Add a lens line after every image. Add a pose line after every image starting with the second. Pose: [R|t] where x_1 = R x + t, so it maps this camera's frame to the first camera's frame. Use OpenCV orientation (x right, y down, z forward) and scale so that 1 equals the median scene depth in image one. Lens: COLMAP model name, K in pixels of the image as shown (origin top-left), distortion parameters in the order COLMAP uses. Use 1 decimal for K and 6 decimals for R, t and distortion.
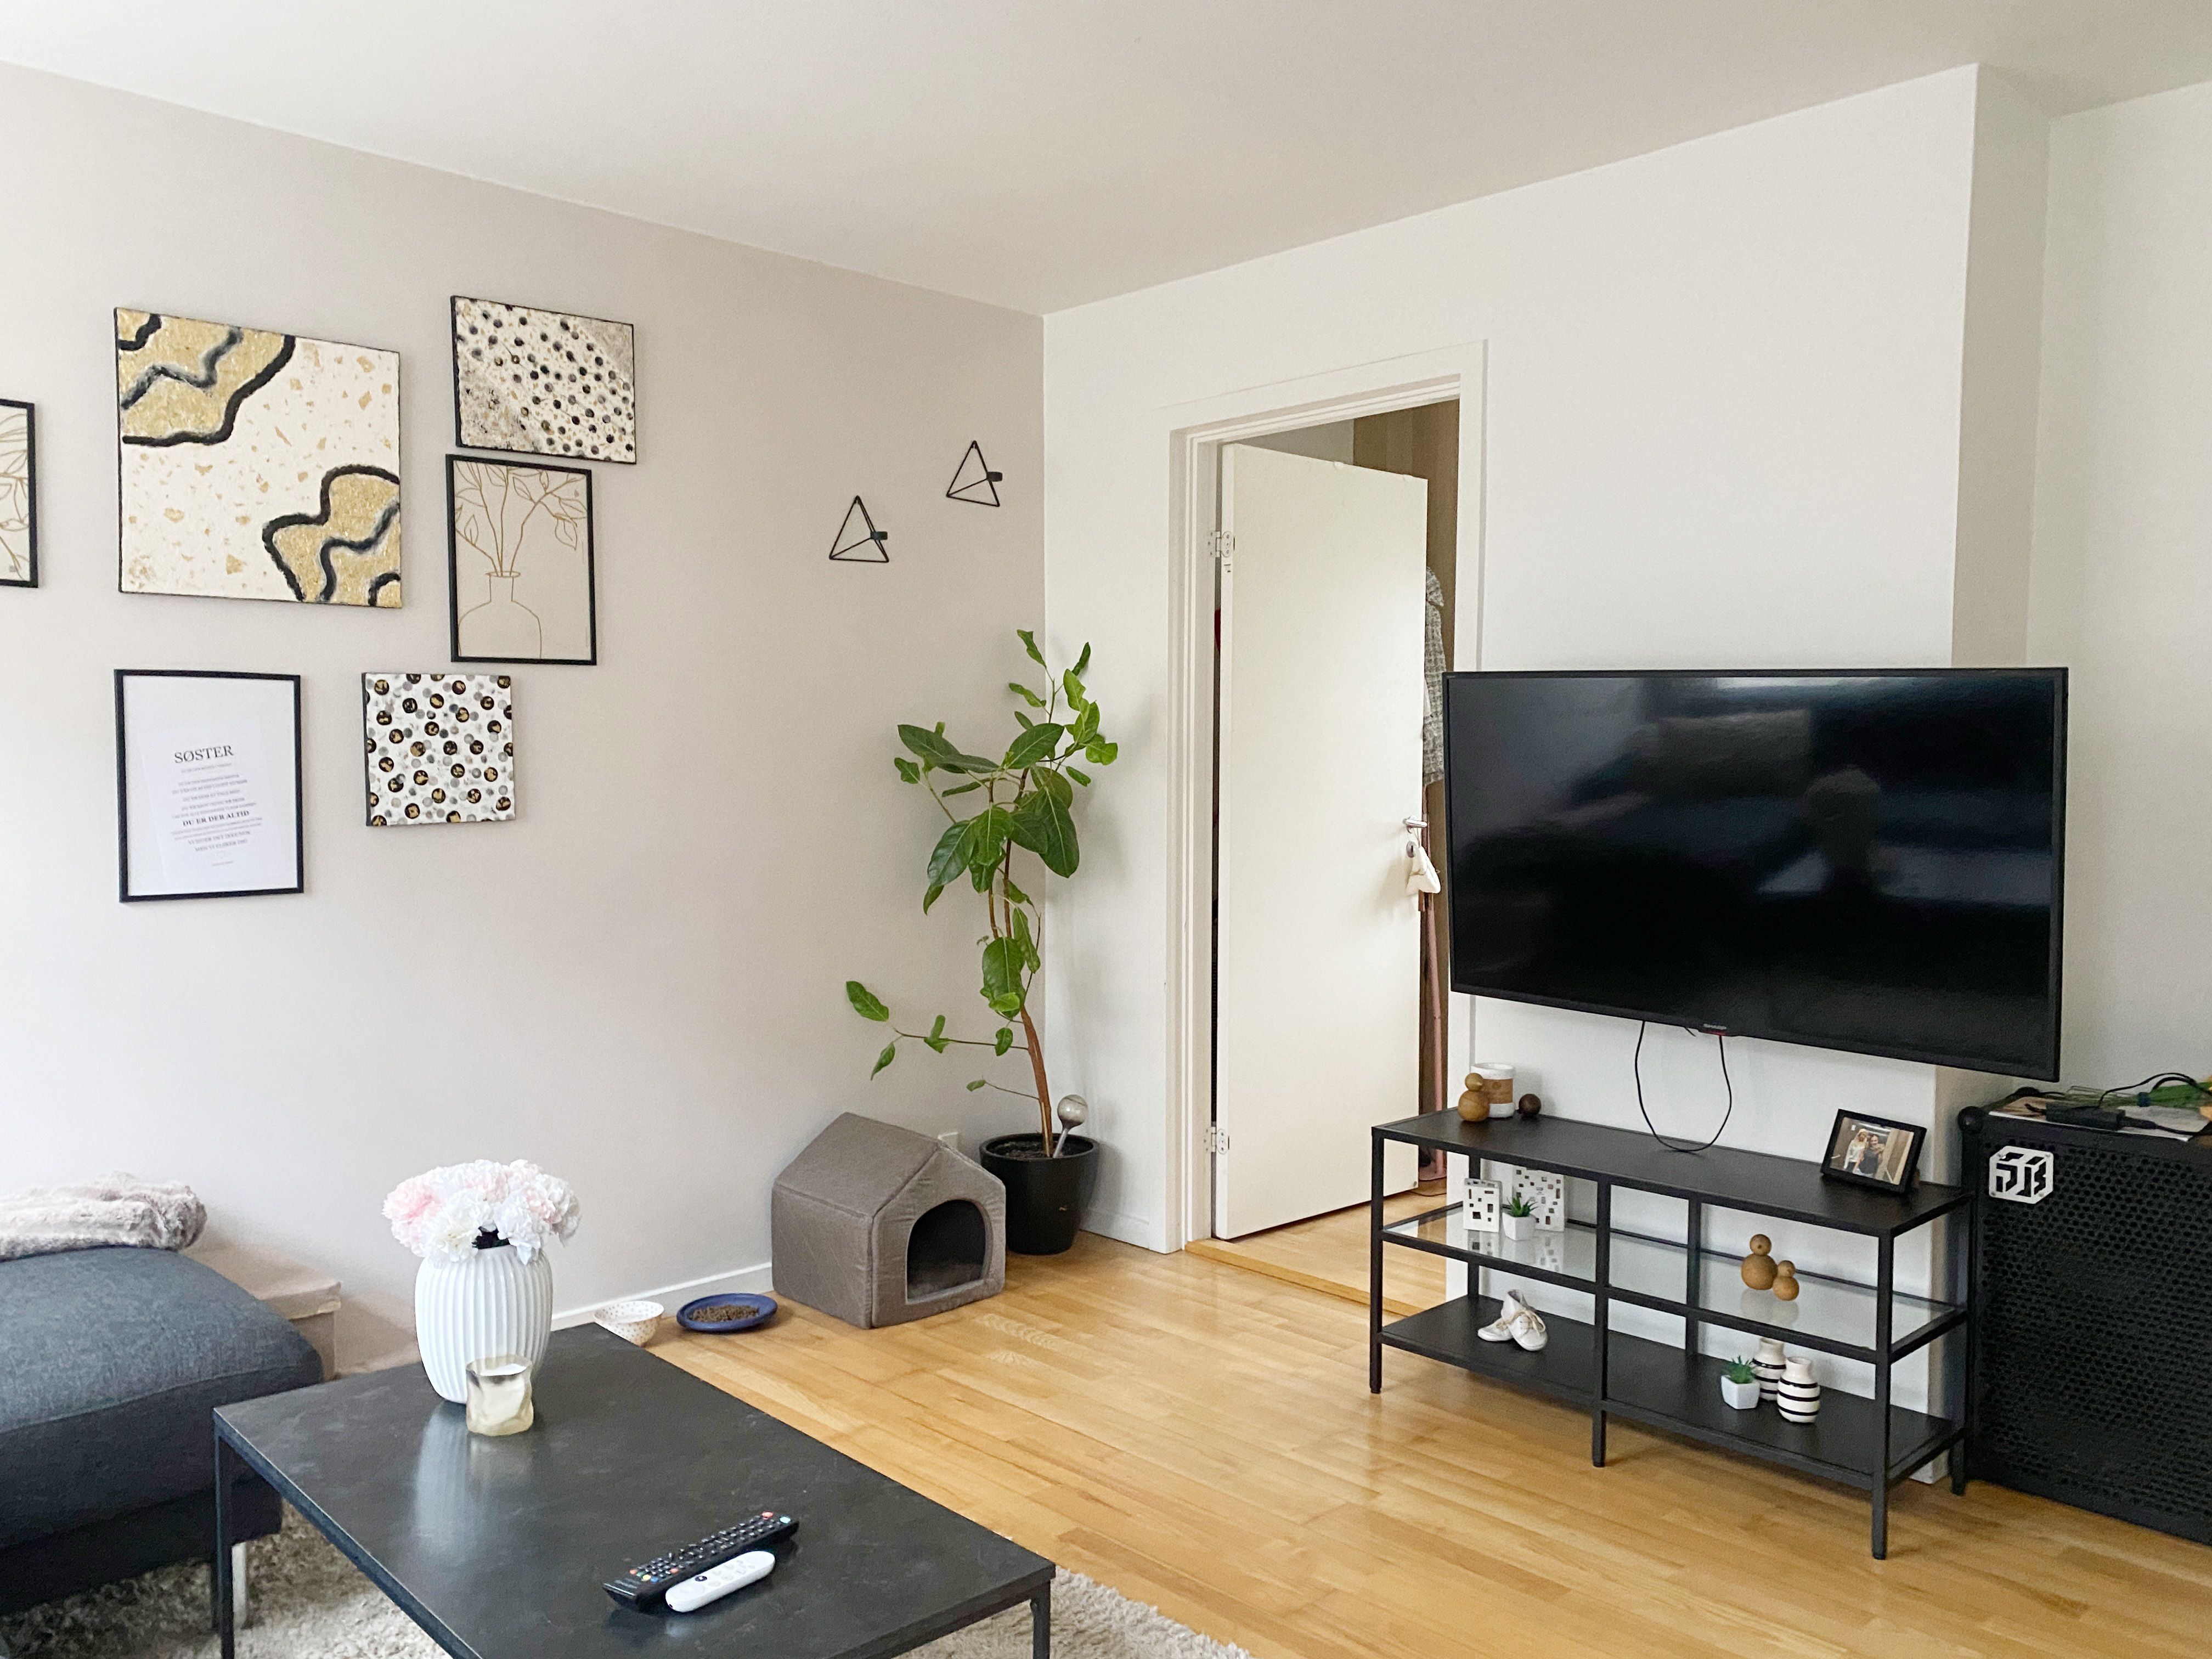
lens RADIAL K [[1723.7, 0, 1139.2], [0, 1723.7, 849.6], [0, 0, 1]] dist [0.063954, -0.103690]
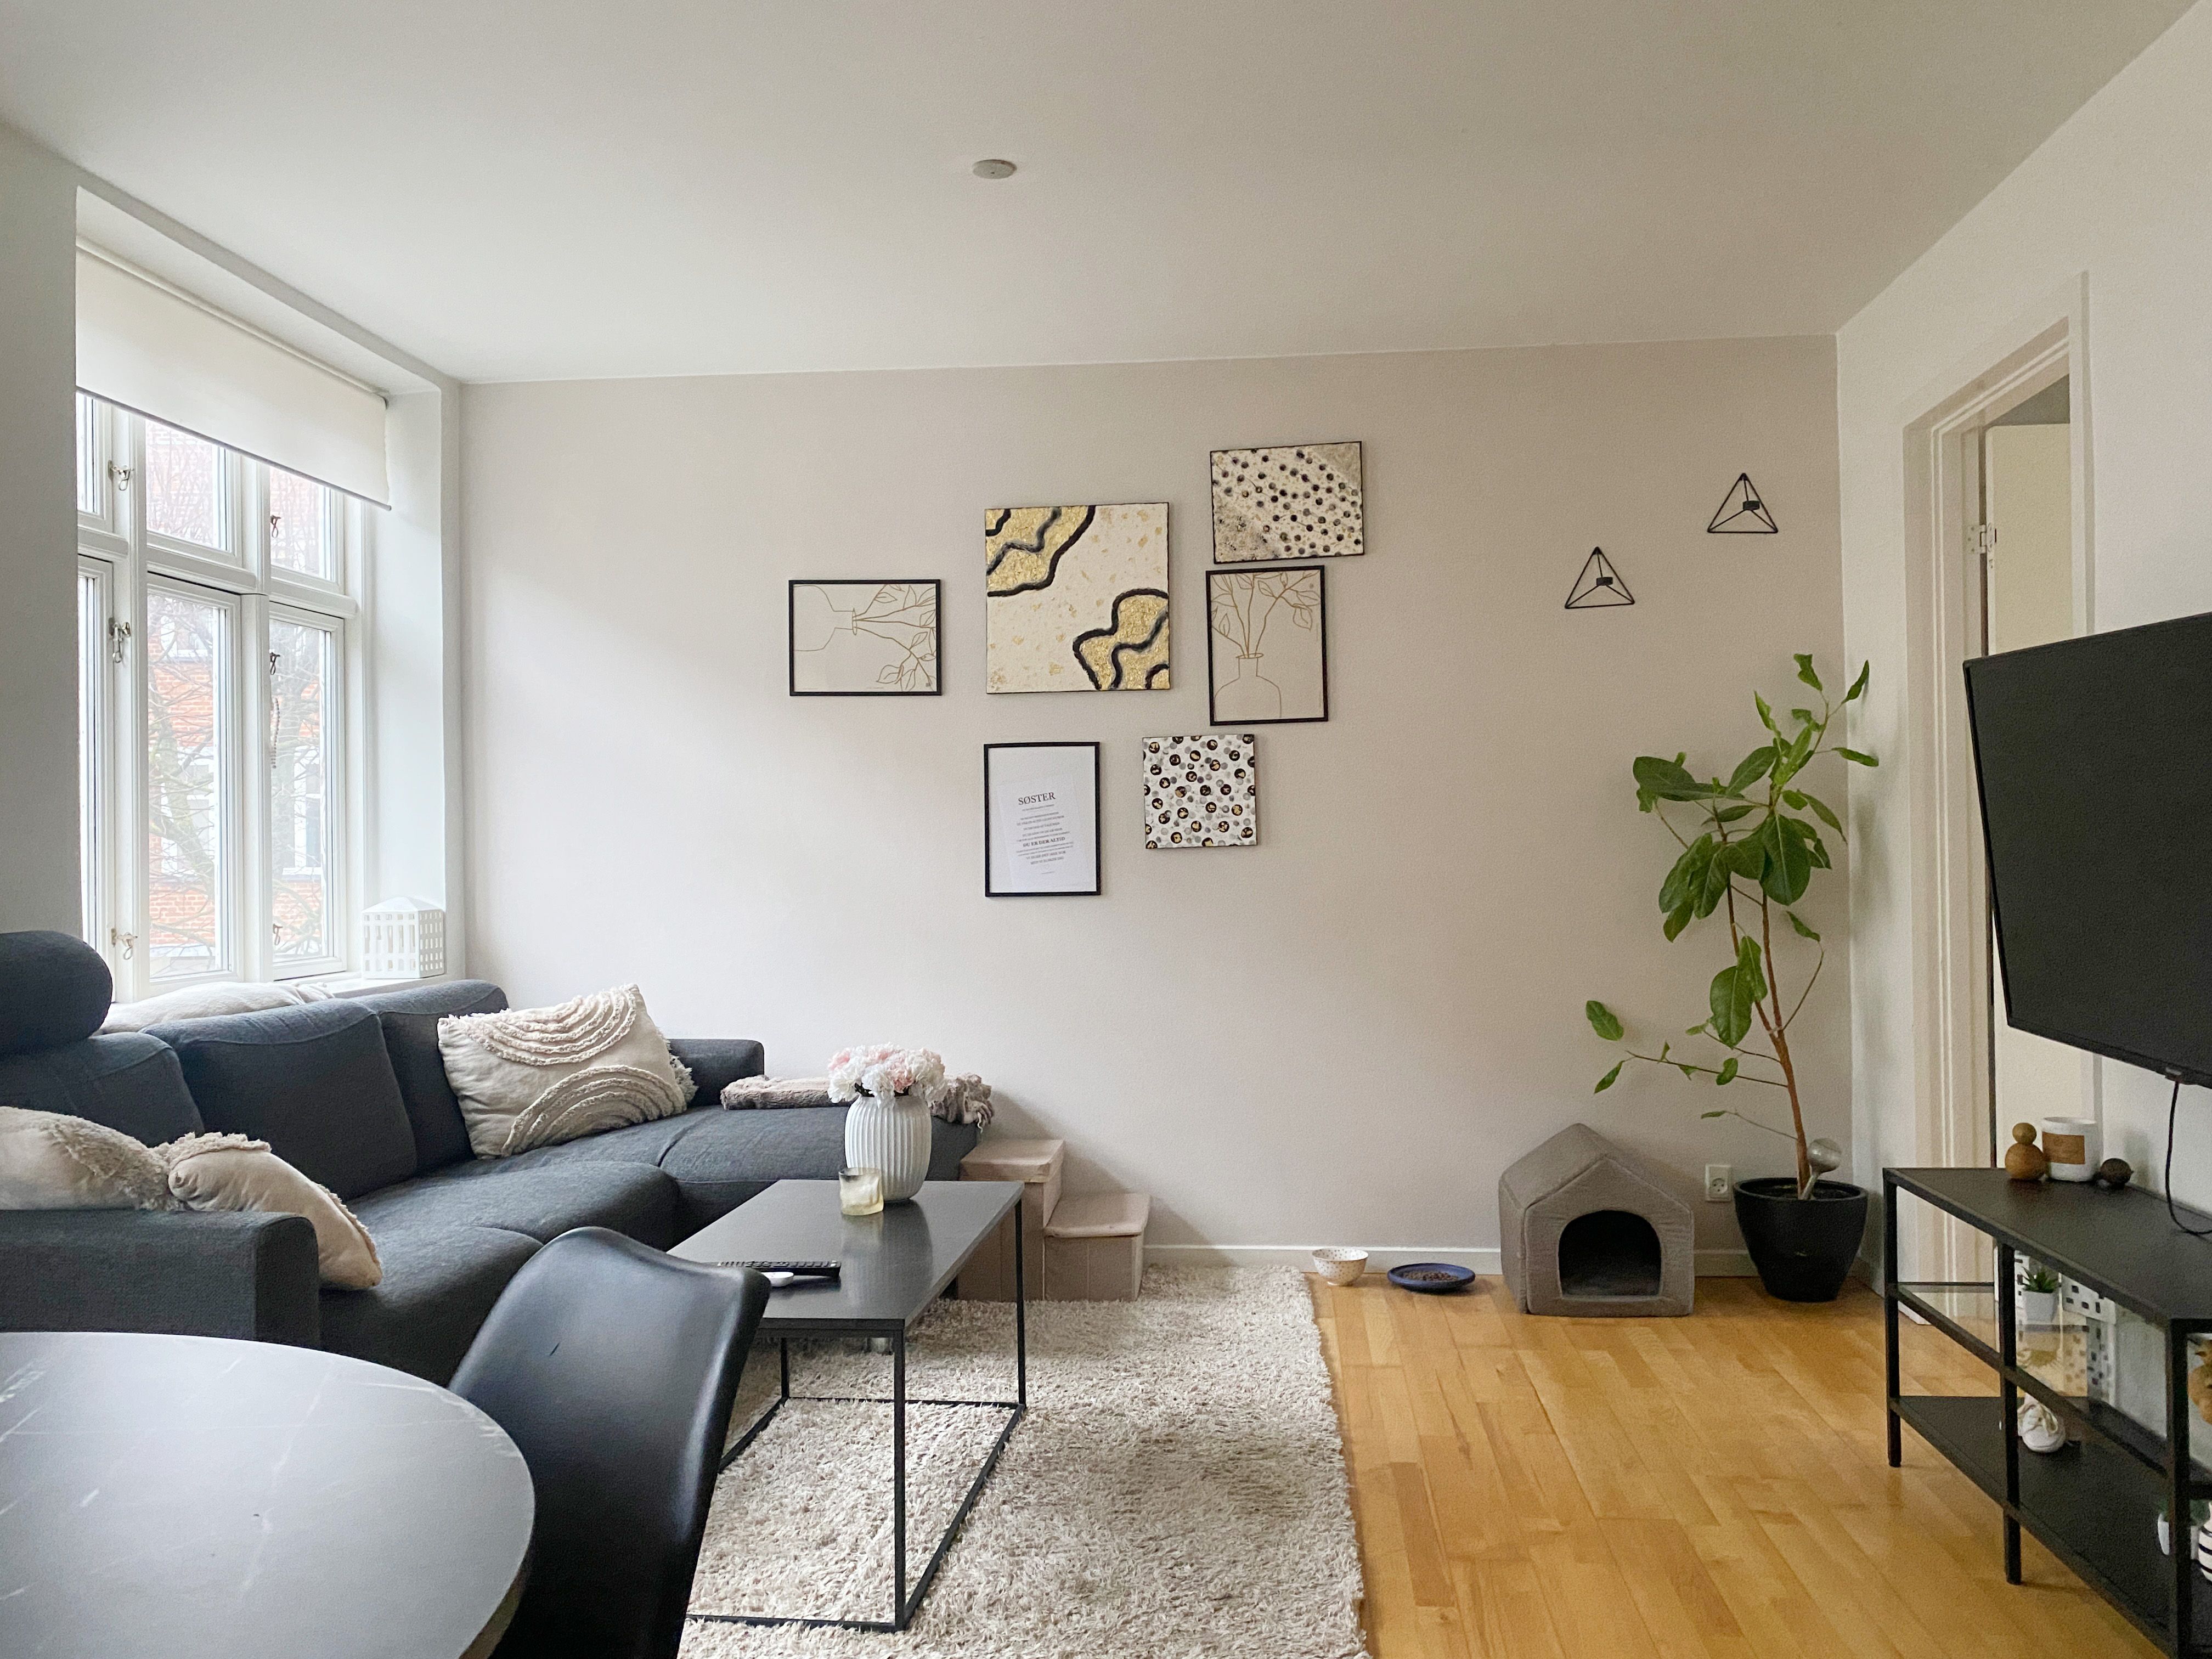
lens RADIAL K [[1723.7, 0, 1083.0], [0, 1723.7, 841.1], [0, 0, 1]] dist [0.063954, -0.103690]
pose [[0.645058, -0.015481, -0.763976, 0.547849], [-0.024140, 0.998883, -0.040624, 0.035756], [0.763752, 0.044647, 0.643964, 0.083685]]
